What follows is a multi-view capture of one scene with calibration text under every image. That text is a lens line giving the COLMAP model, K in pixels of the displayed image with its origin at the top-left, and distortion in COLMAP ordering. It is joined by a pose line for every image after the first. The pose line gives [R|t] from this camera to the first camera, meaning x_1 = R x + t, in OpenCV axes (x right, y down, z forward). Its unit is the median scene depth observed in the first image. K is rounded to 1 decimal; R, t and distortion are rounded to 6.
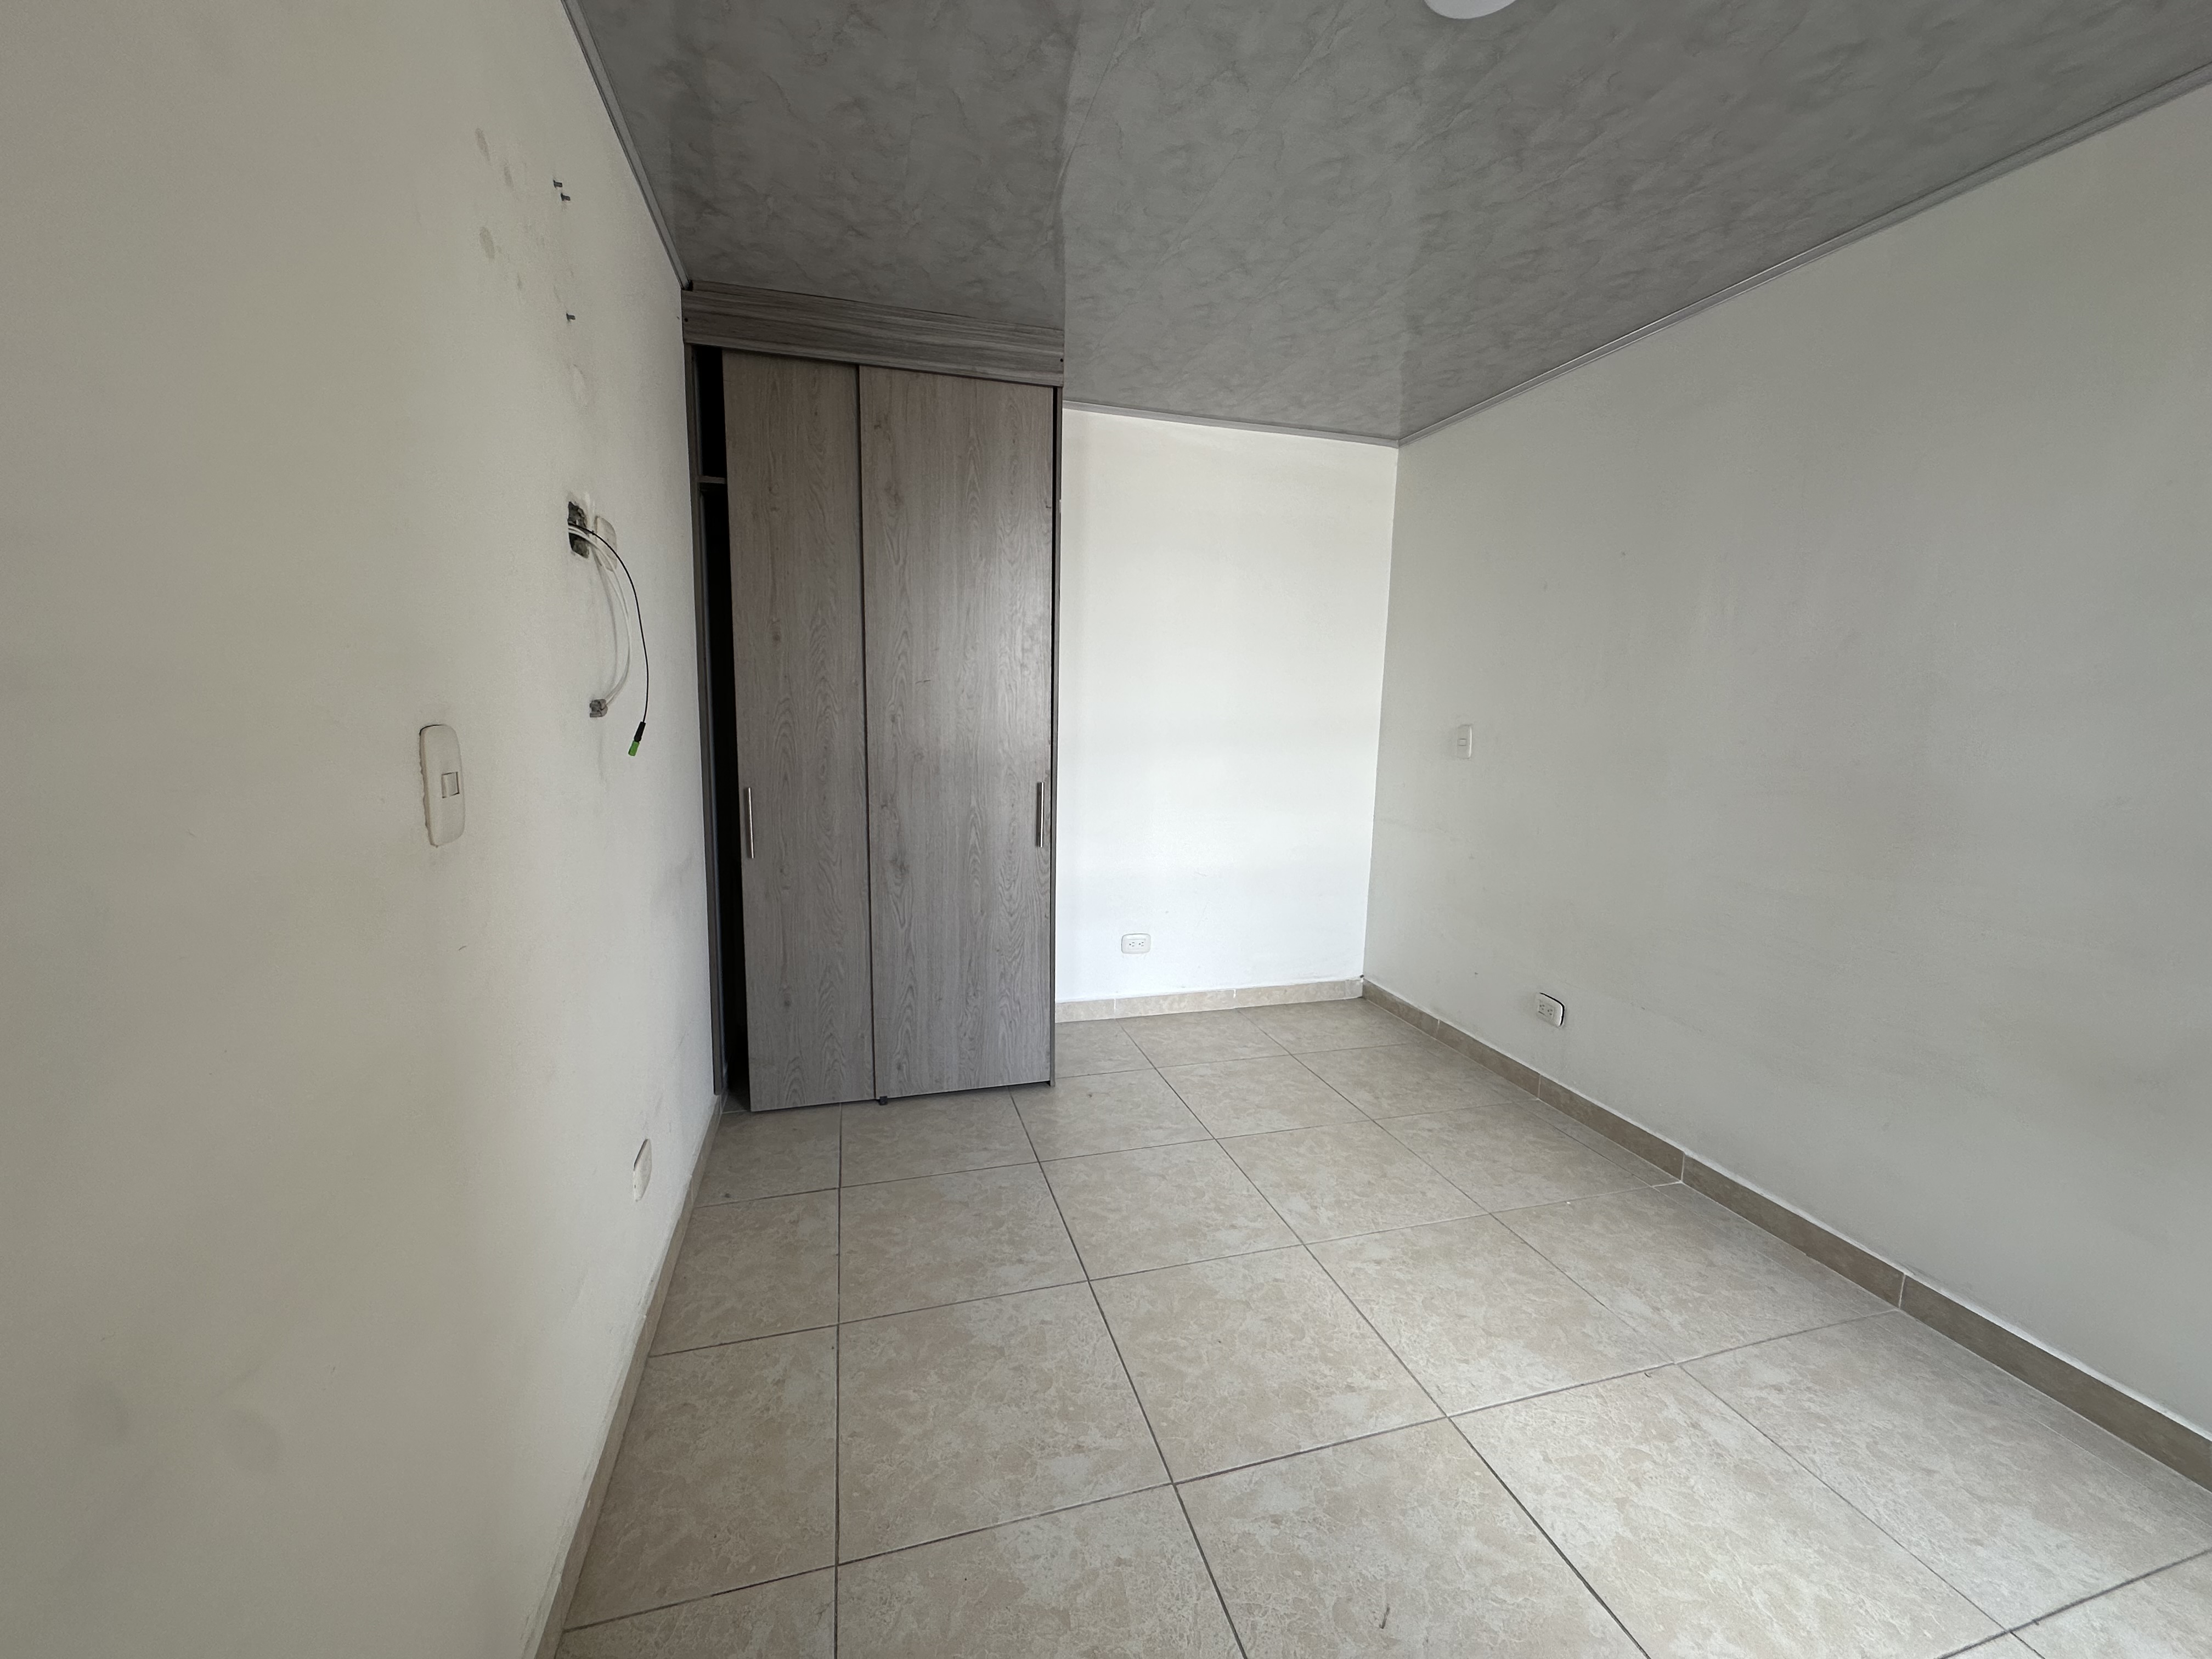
lens RADIAL K [[882.2, 0, 1106.0], [0, 882.2, 827.4], [0, 0, 1]] dist [-0.002430, 0.000129]
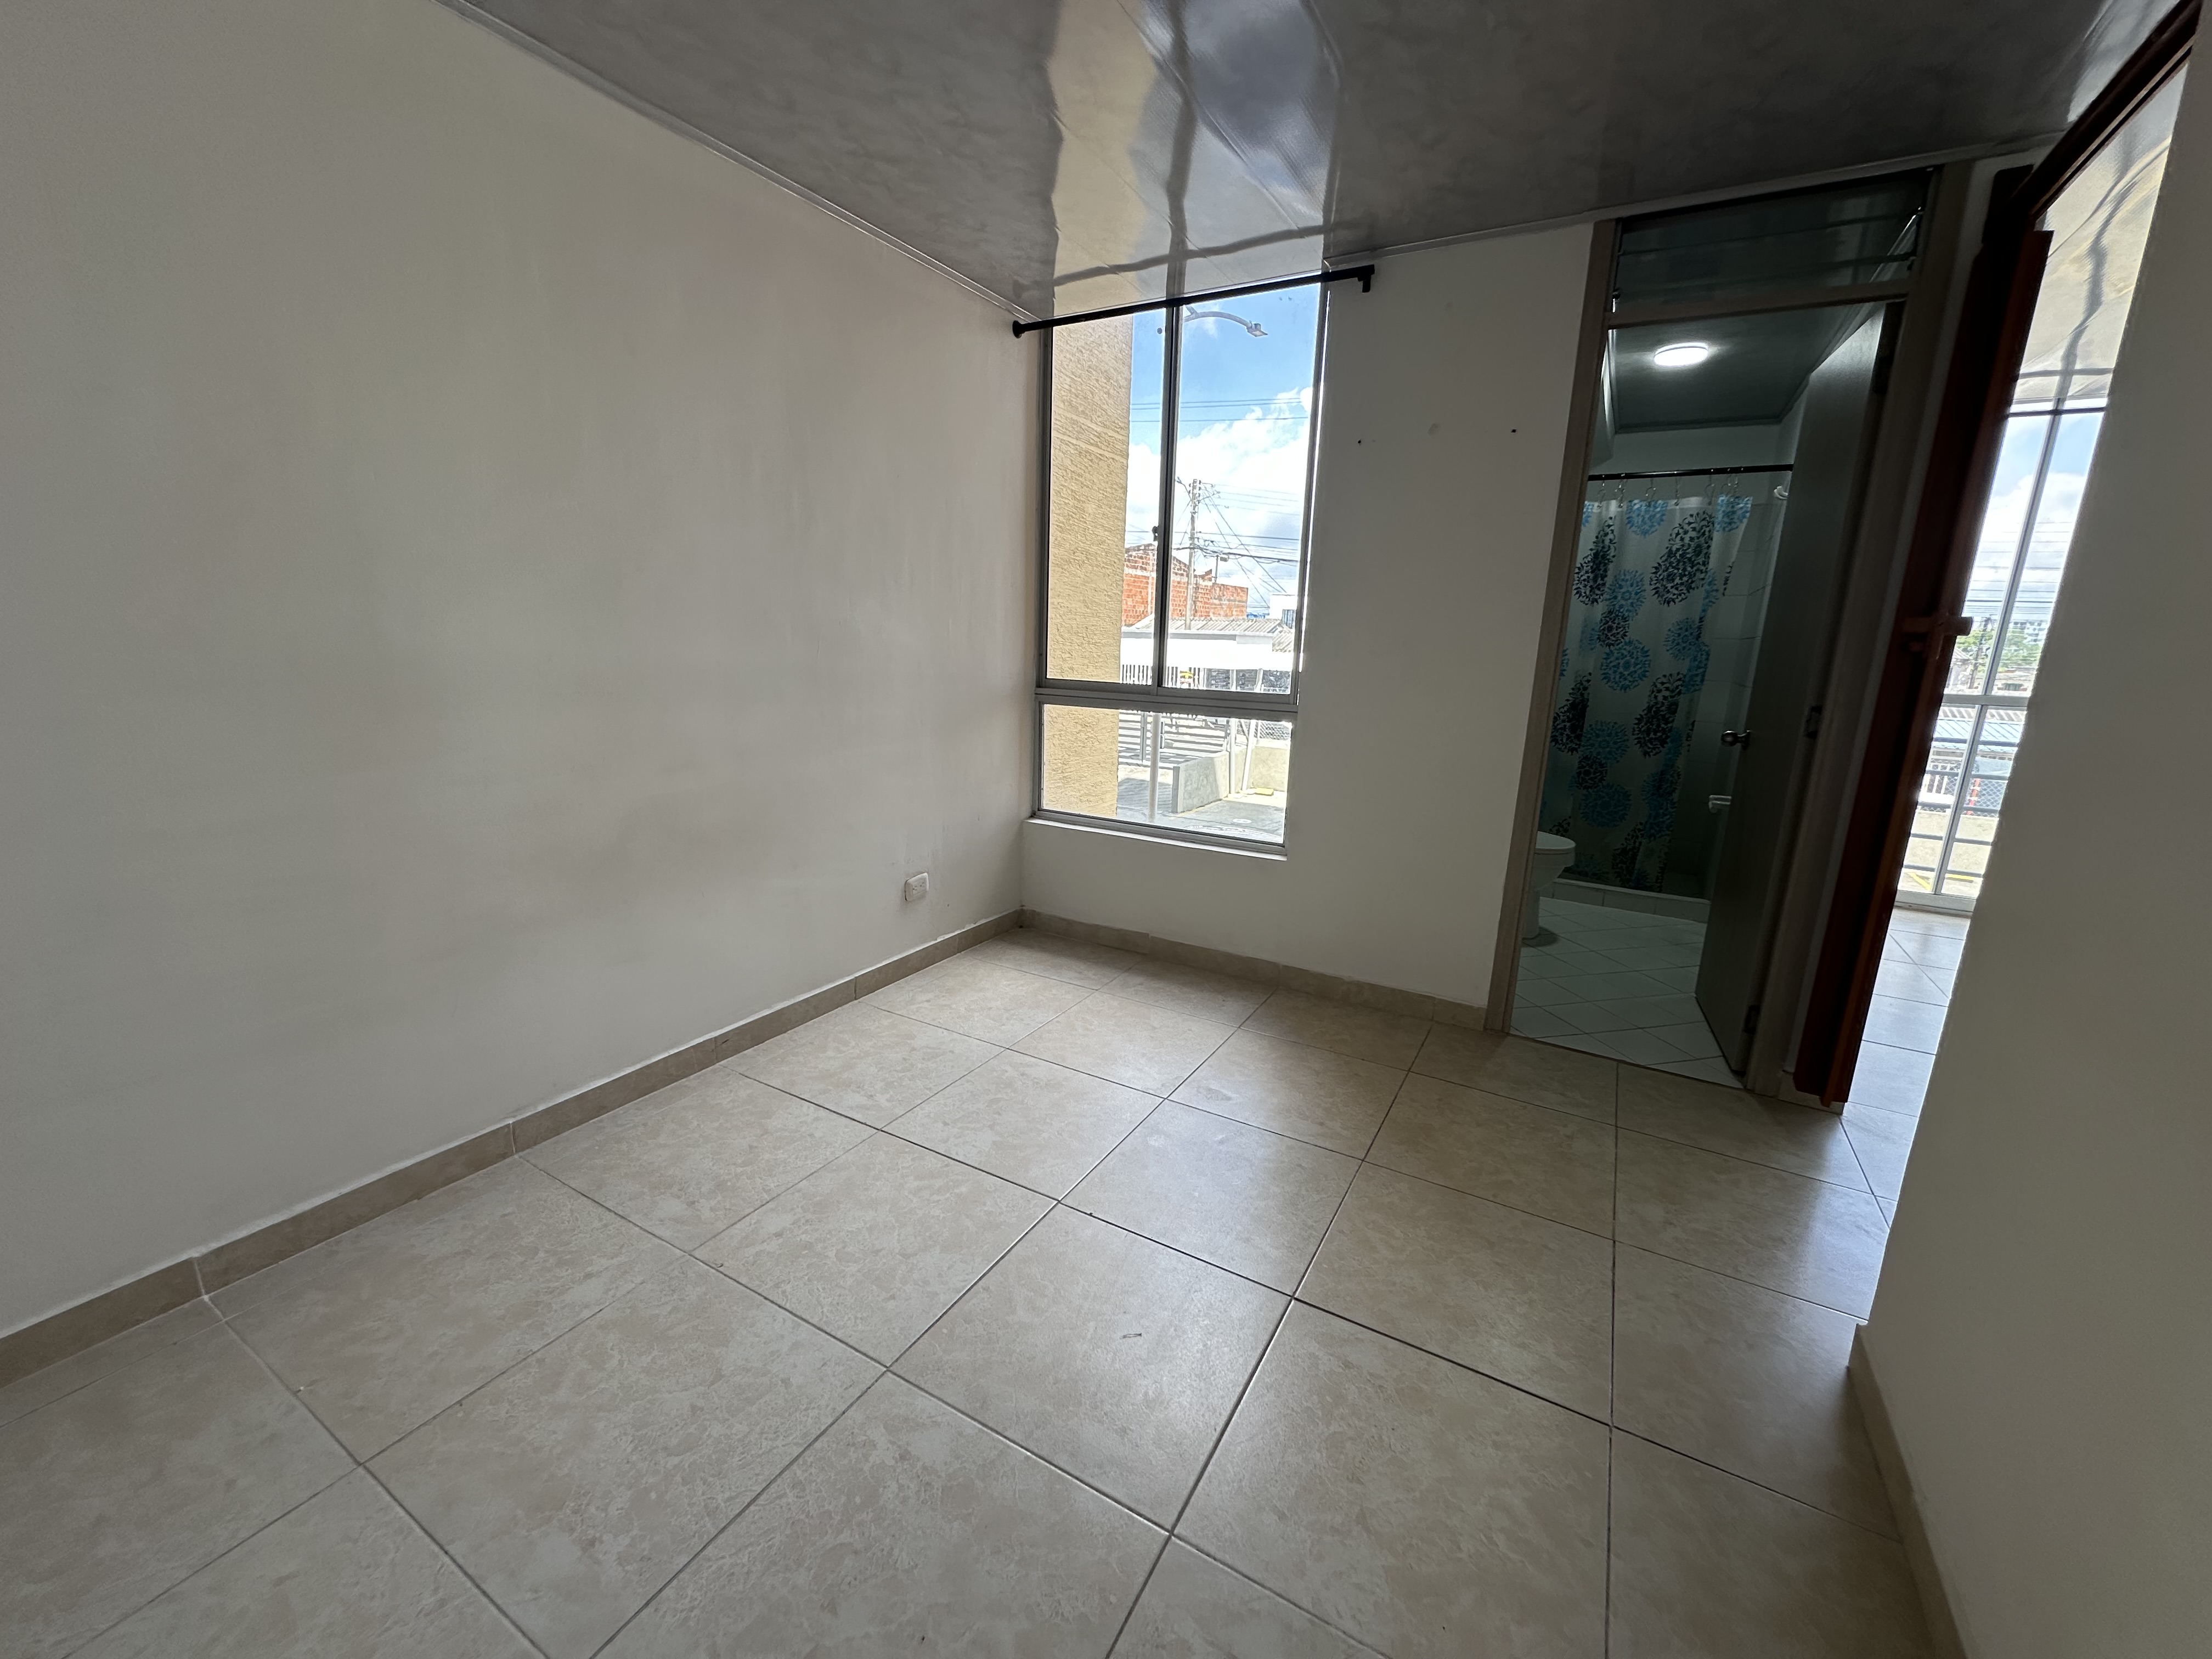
lens RADIAL K [[882.2, 0, 1106.6], [0, 882.2, 826.5], [0, 0, 1]] dist [-0.002430, 0.000129]
pose [[-0.689359, -0.197843, 0.696881, -0.202472], [0.058873, 0.943502, 0.326095, -0.105460], [-0.722024, 0.265823, -0.638764, 0.846070]]
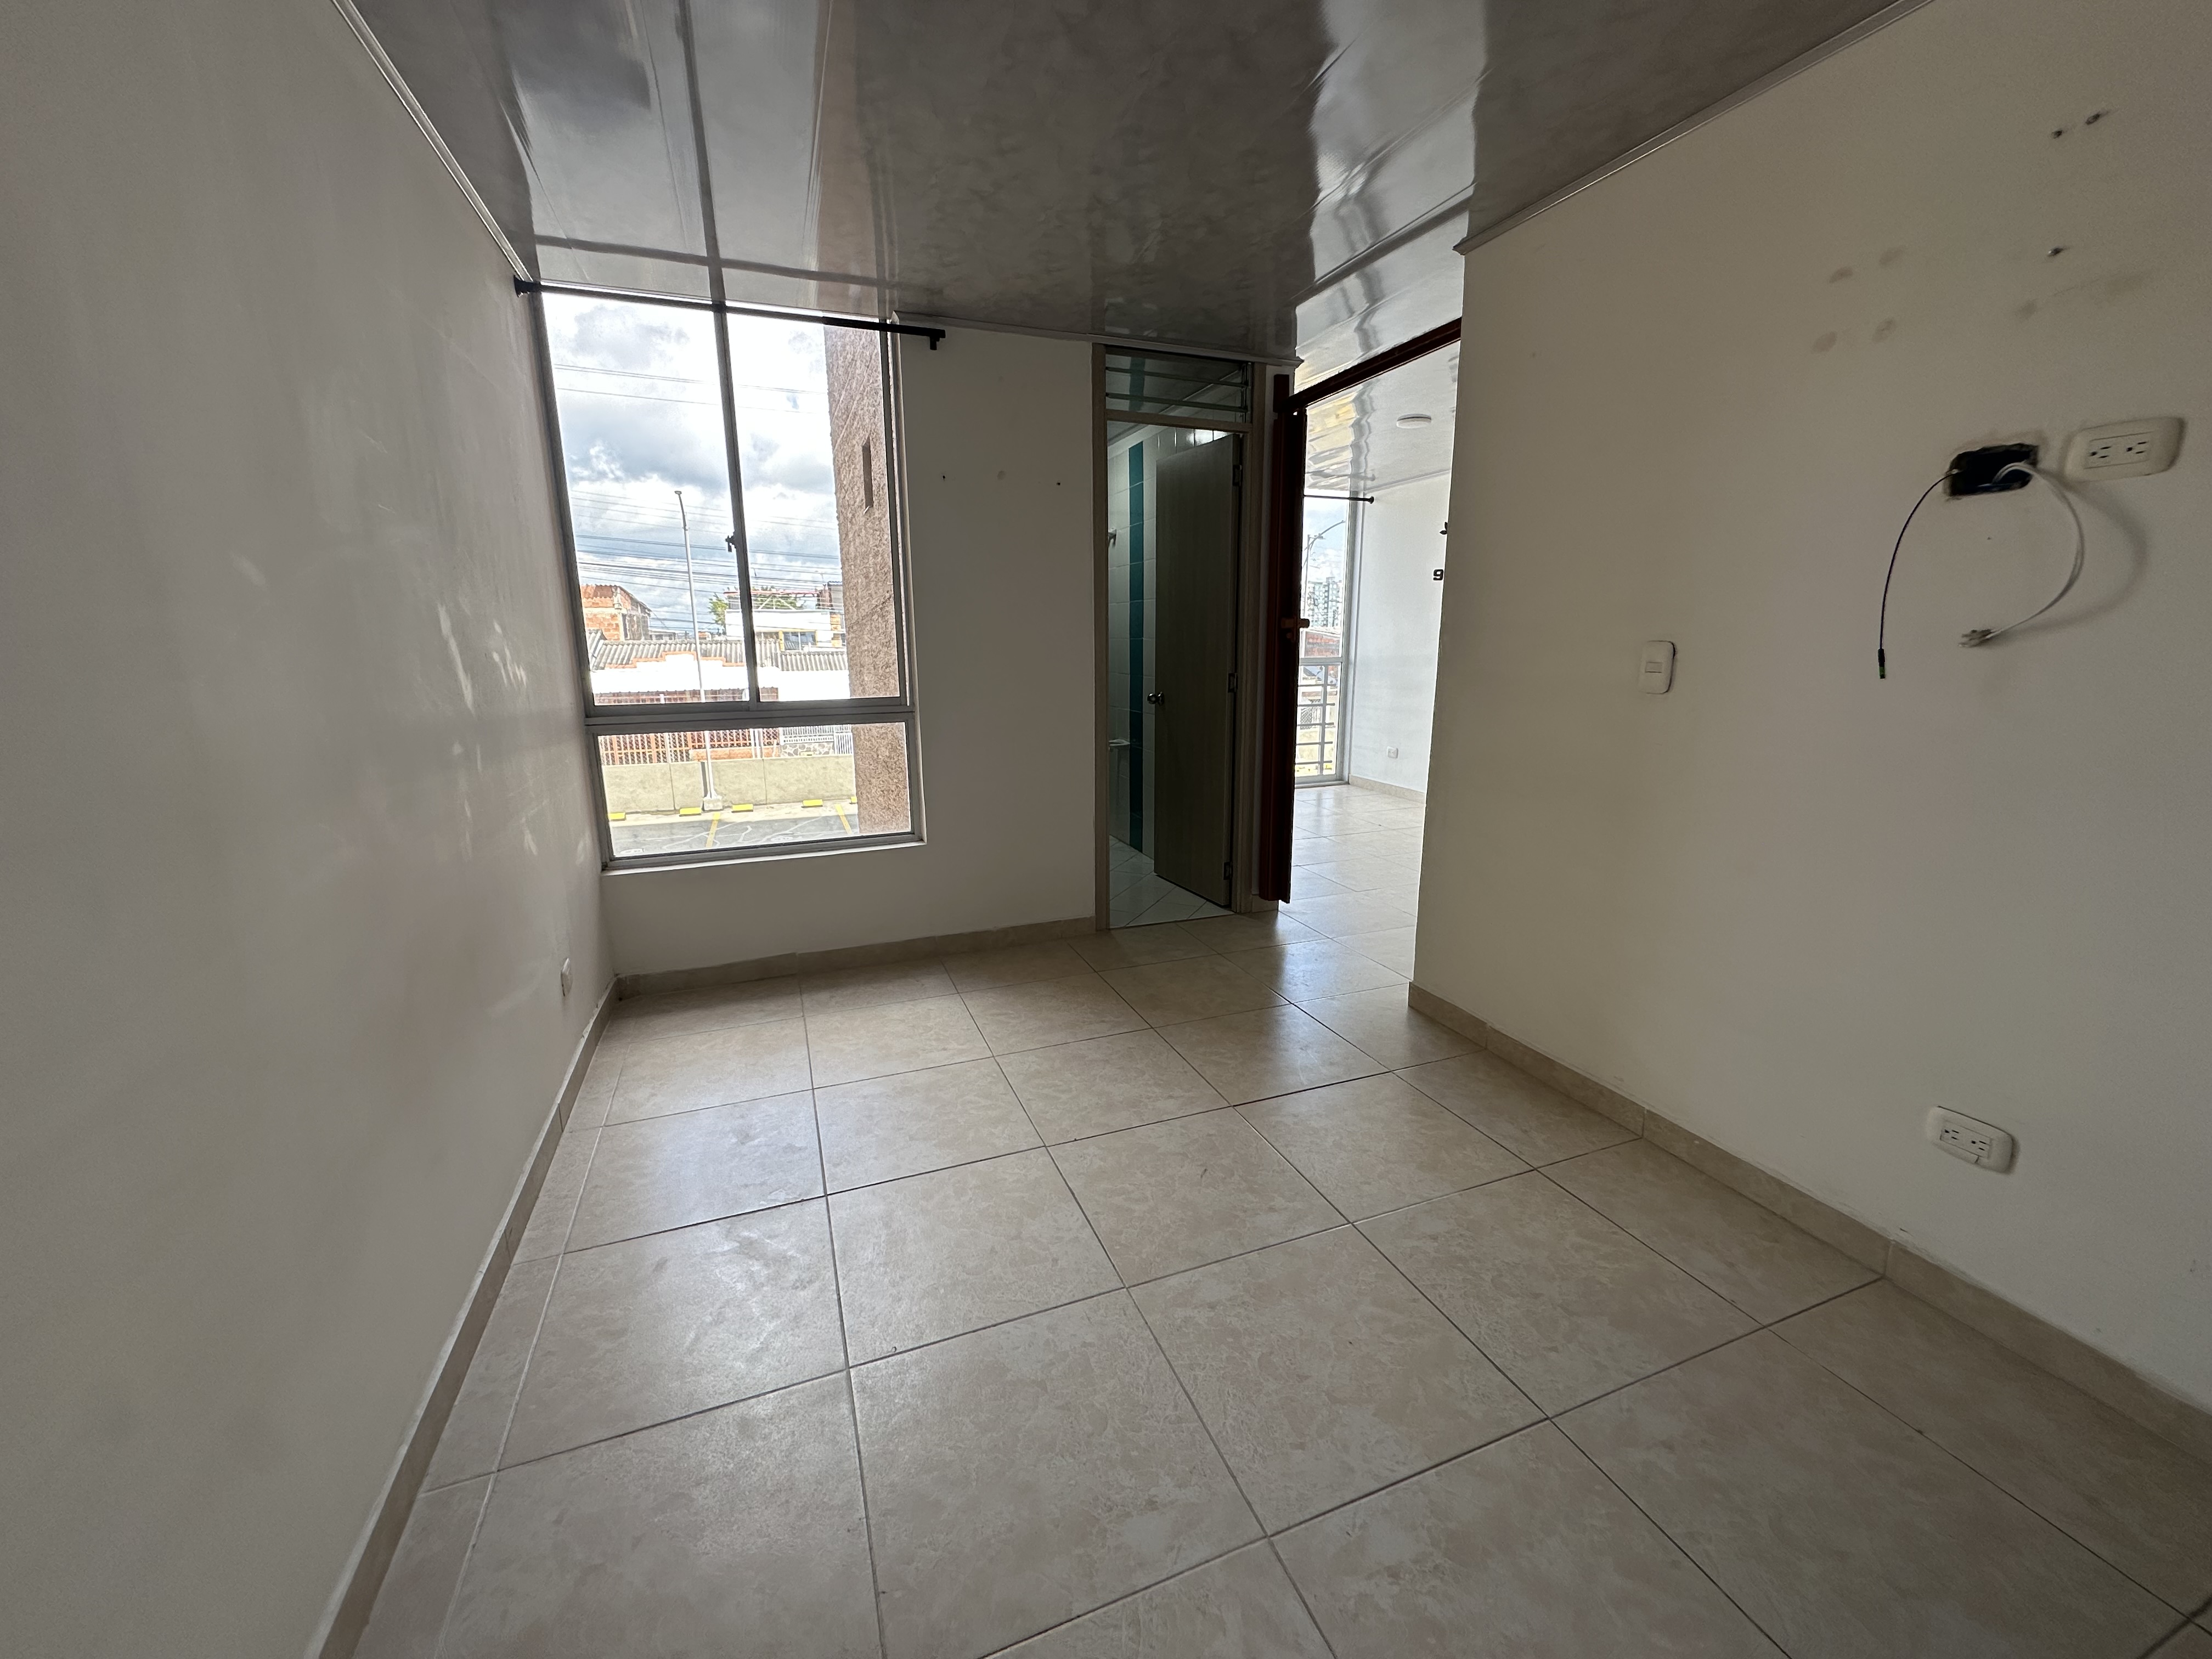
lens RADIAL K [[882.2, 0, 1105.1], [0, 882.2, 826.8], [0, 0, 1]] dist [-0.002430, 0.000129]
pose [[-0.996496, 0.004941, -0.083498, 0.333102], [-0.024780, 0.936003, 0.351117, -0.163343], [0.079889, 0.351956, -0.932601, 1.204420]]
